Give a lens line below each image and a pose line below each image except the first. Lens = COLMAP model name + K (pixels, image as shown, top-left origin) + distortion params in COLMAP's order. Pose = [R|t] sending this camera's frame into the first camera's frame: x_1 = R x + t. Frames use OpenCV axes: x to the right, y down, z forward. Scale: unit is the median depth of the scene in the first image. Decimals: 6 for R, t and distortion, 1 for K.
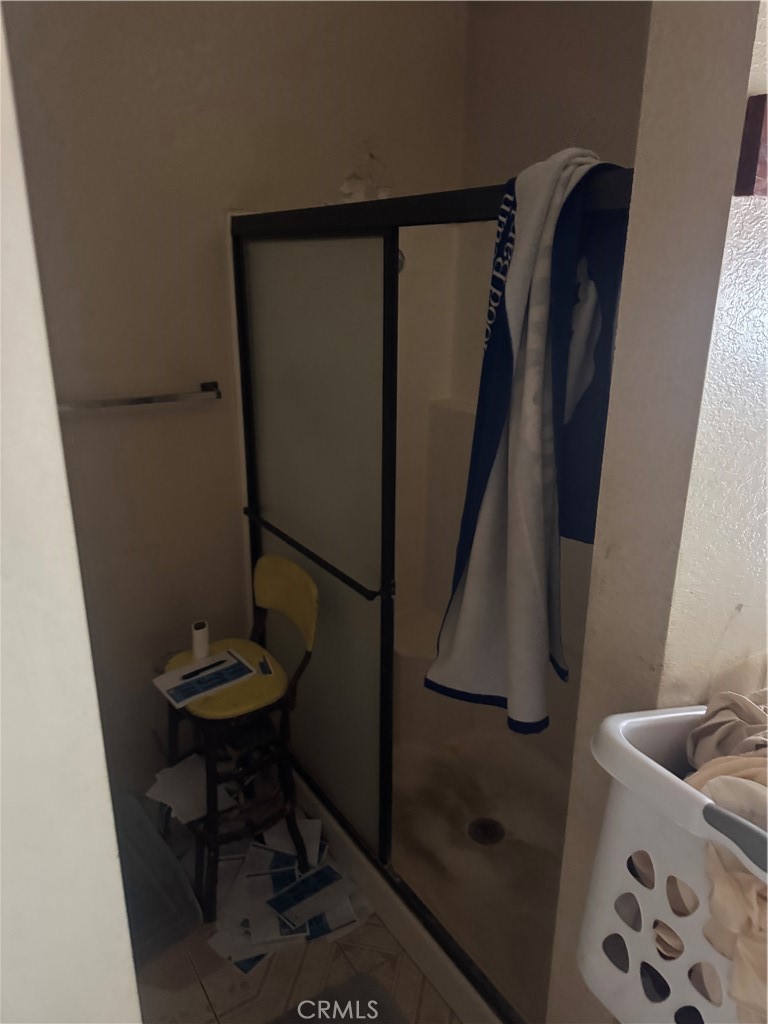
lens RADIAL K [[712.6, 0, 384.2], [0, 712.6, 514.5], [0, 0, 1]] dist [0.003410, -0.004524]
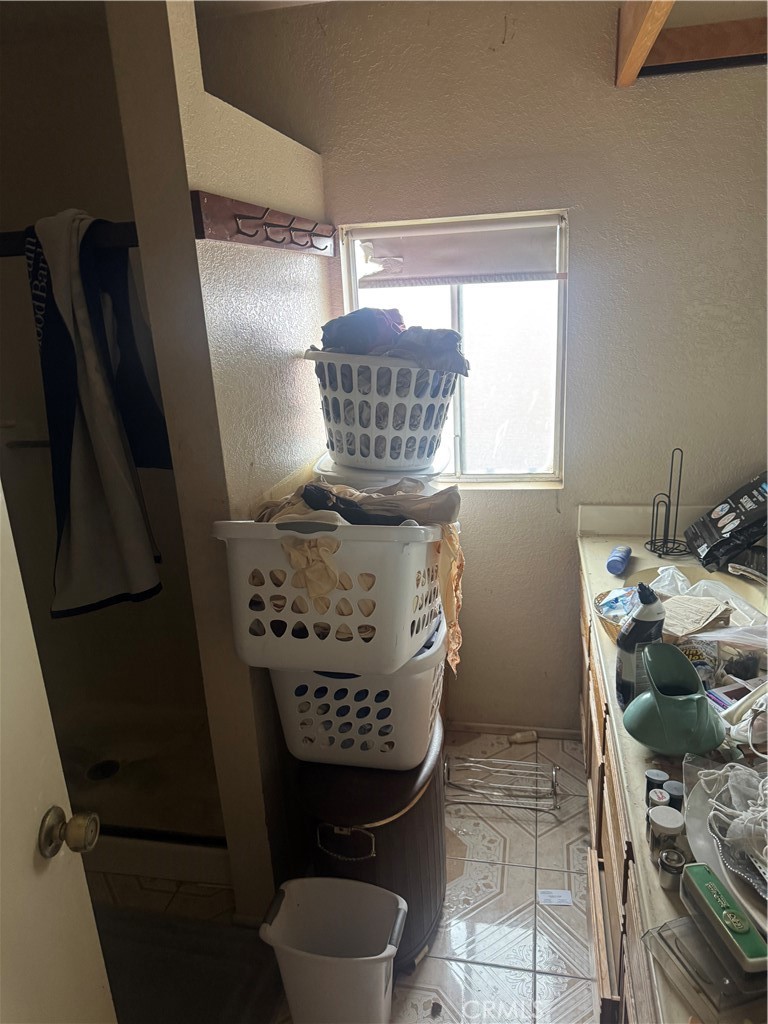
lens RADIAL K [[712.6, 0, 386.3], [0, 712.6, 511.3], [0, 0, 1]] dist [0.003410, -0.004524]
pose [[0.703008, -0.235677, 0.670997, -0.441172], [0.282440, 0.958421, 0.040716, 0.237429], [-0.652693, 0.160893, 0.740342, -0.471017]]
